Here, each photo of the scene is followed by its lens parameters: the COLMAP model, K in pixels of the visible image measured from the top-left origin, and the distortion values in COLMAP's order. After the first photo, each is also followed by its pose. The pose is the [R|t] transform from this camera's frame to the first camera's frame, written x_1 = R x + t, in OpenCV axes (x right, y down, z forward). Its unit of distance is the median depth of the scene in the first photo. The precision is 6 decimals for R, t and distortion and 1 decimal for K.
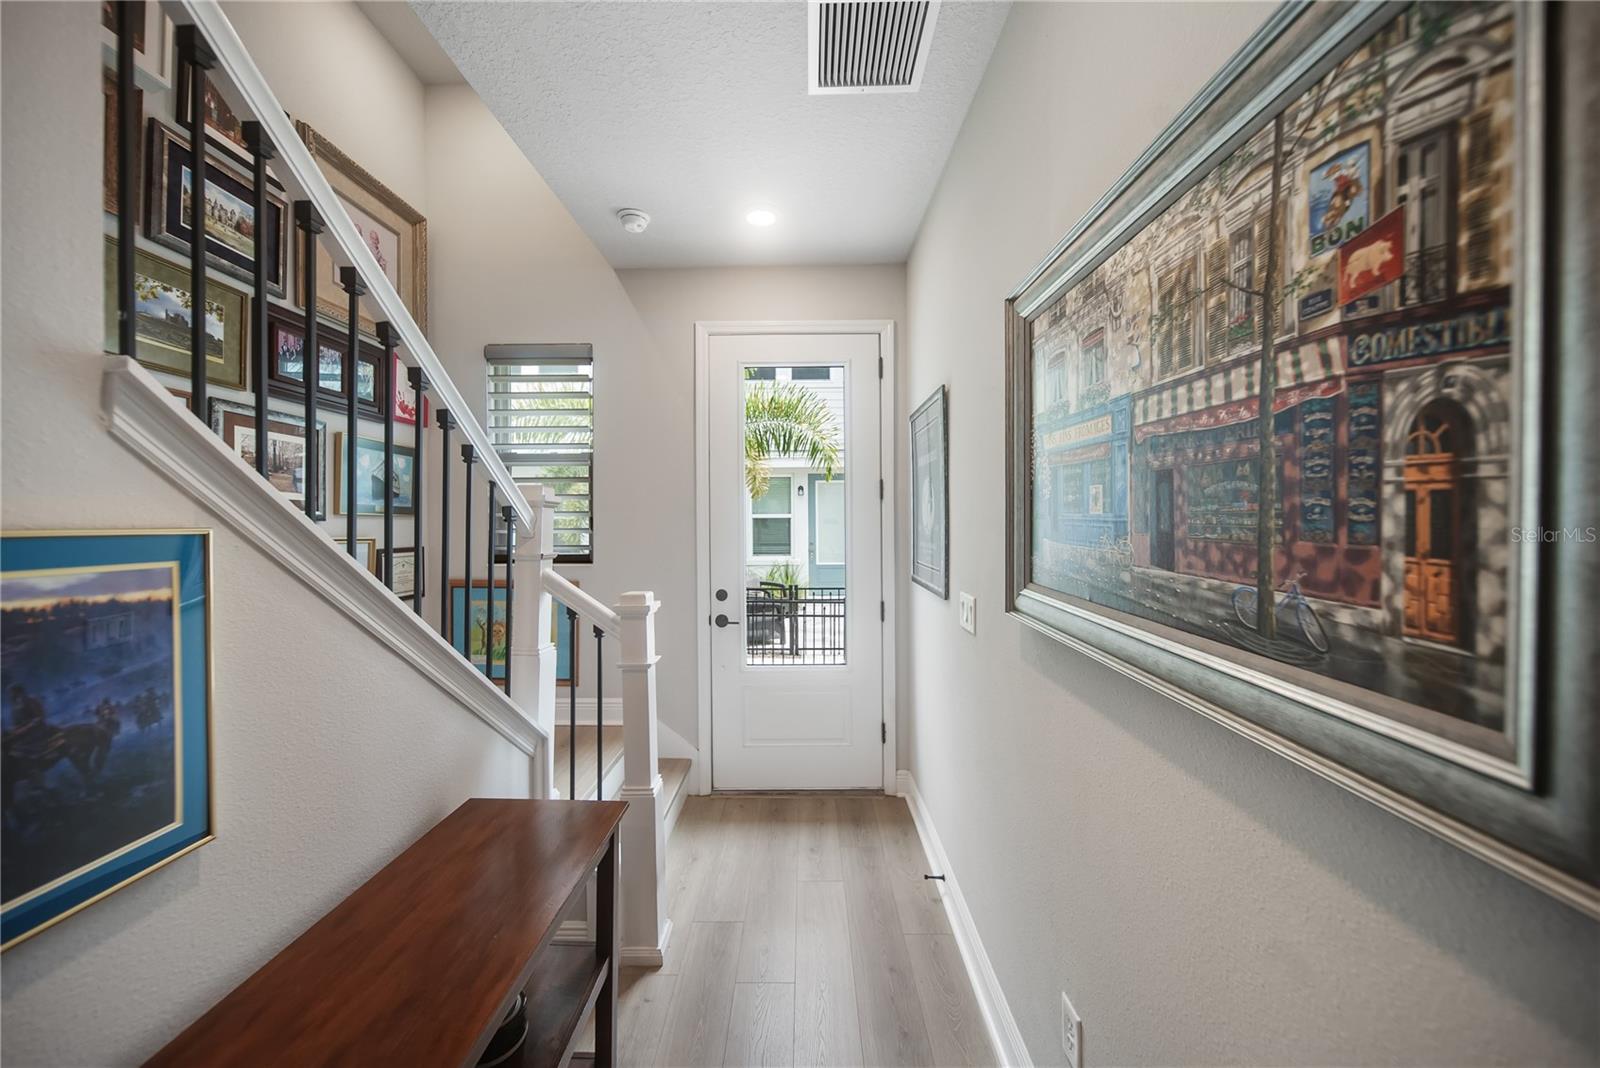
lens RADIAL K [[570.6, 0, 801.4], [0, 570.6, 512.9], [0, 0, 1]] dist [-0.000296, -0.000034]
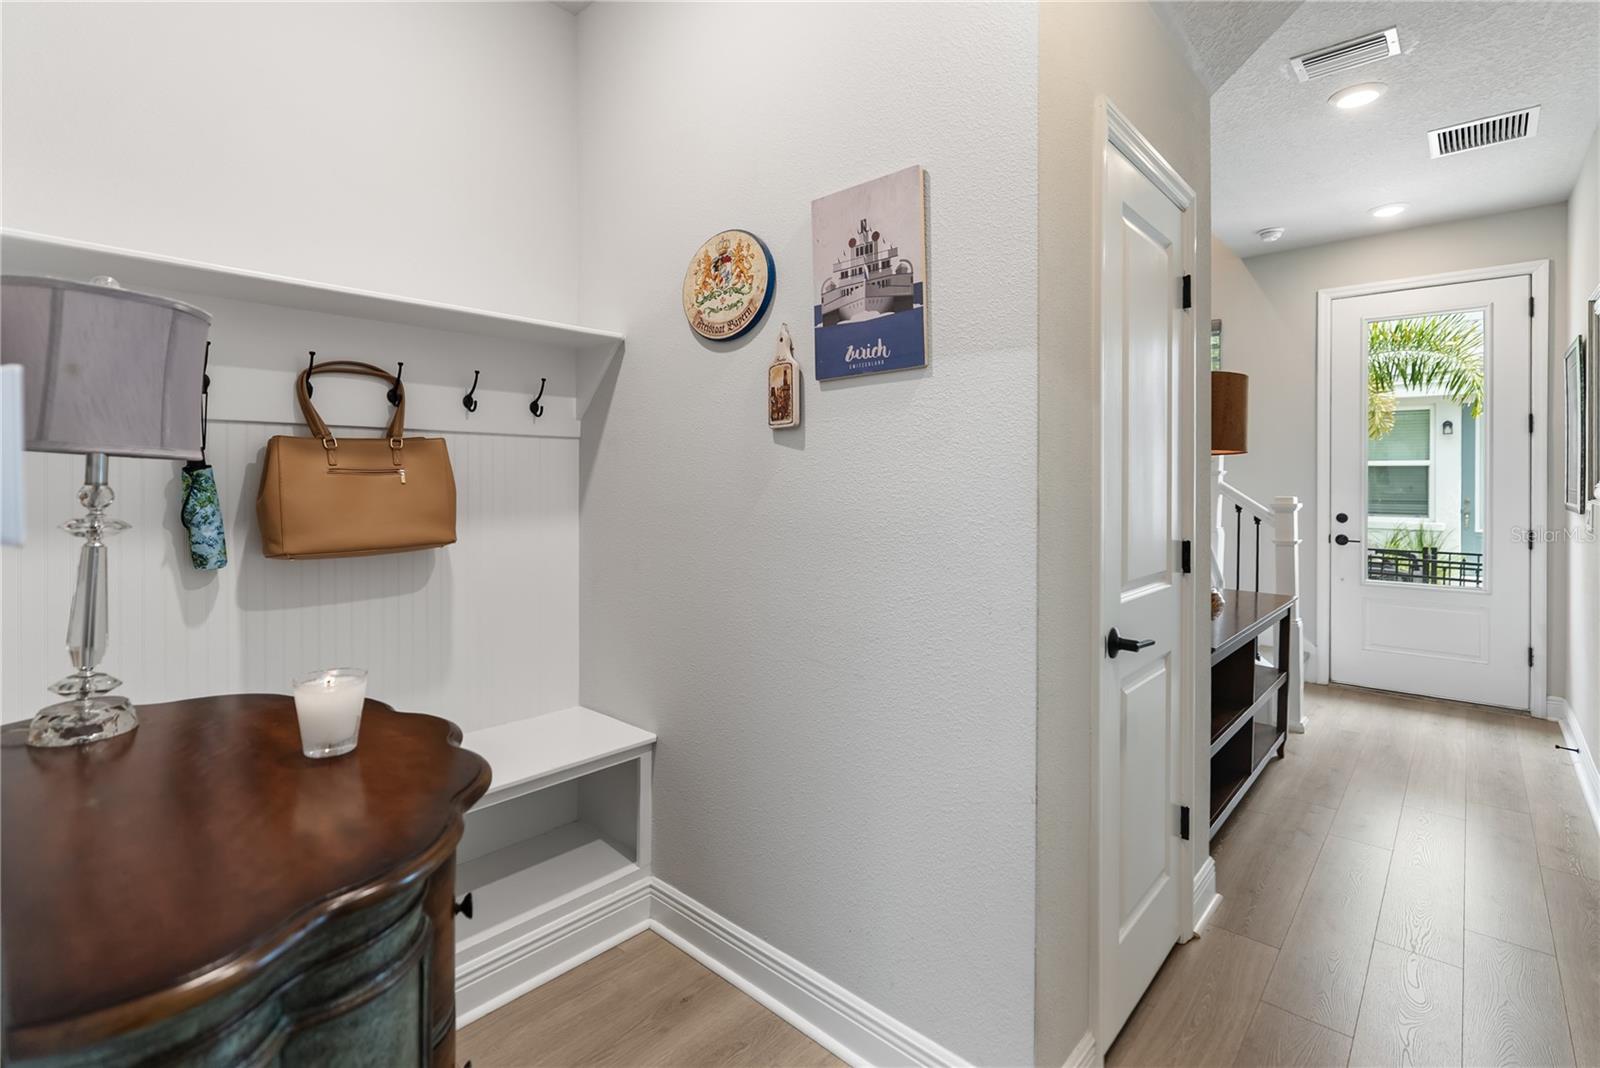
lens RADIAL K [[746.3, 0, 801.1], [0, 746.3, 475.9], [0, 0, 1]] dist [-0.001523, -0.000386]
pose [[0.749018, 0.009701, -0.662479, 0.043705], [-0.000937, 0.999907, 0.013583, 0.037150], [0.662549, -0.009553, 0.748958, -0.897800]]
